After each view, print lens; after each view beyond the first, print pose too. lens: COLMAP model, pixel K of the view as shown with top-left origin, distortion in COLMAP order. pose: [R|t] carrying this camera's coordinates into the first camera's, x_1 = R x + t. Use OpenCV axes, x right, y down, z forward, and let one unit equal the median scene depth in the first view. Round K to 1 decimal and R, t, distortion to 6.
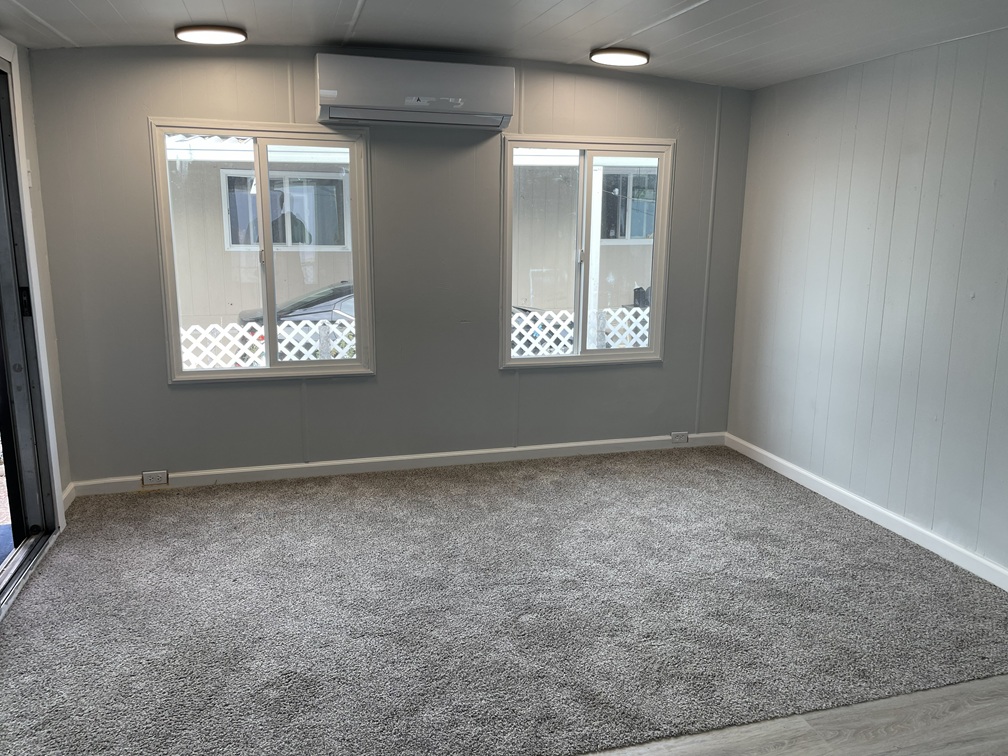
lens RADIAL K [[766.7, 0, 495.5], [0, 766.7, 375.7], [0, 0, 1]] dist [0.075787, -0.099238]
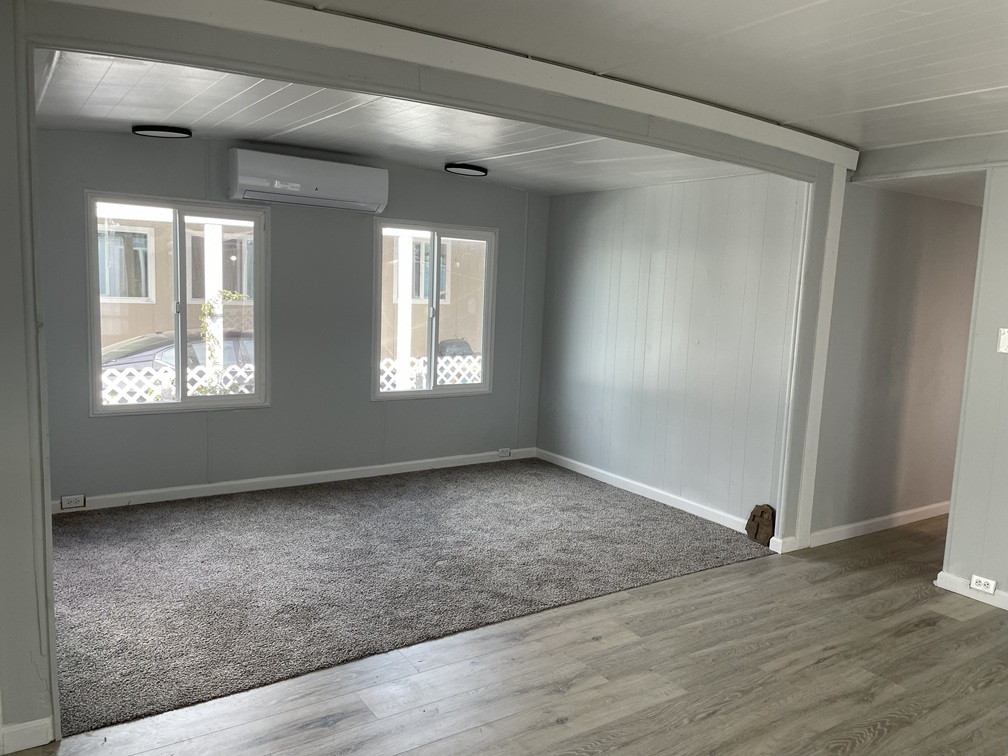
lens RADIAL K [[766.7, 0, 505.5], [0, 766.7, 380.4], [0, 0, 1]] dist [0.075787, -0.099238]
pose [[0.948001, -0.010385, 0.318099, -0.256475], [0.032217, 0.997465, -0.063450, 0.061524], [-0.316634, 0.070399, 0.945932, -0.355247]]
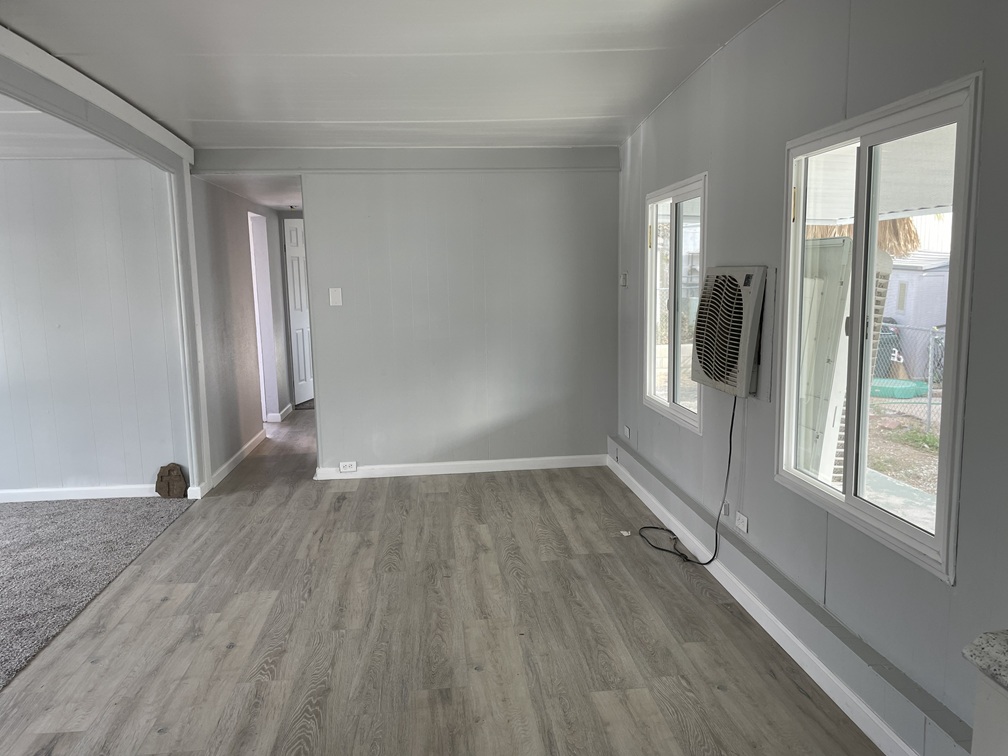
lens RADIAL K [[766.7, 0, 519.3], [0, 766.7, 378.0], [0, 0, 1]] dist [0.075787, -0.099238]
pose [[0.153630, -0.143983, 0.977582, -0.761767], [0.218343, 0.969819, 0.108526, 0.029616], [-0.963703, 0.196775, 0.180431, -0.144887]]
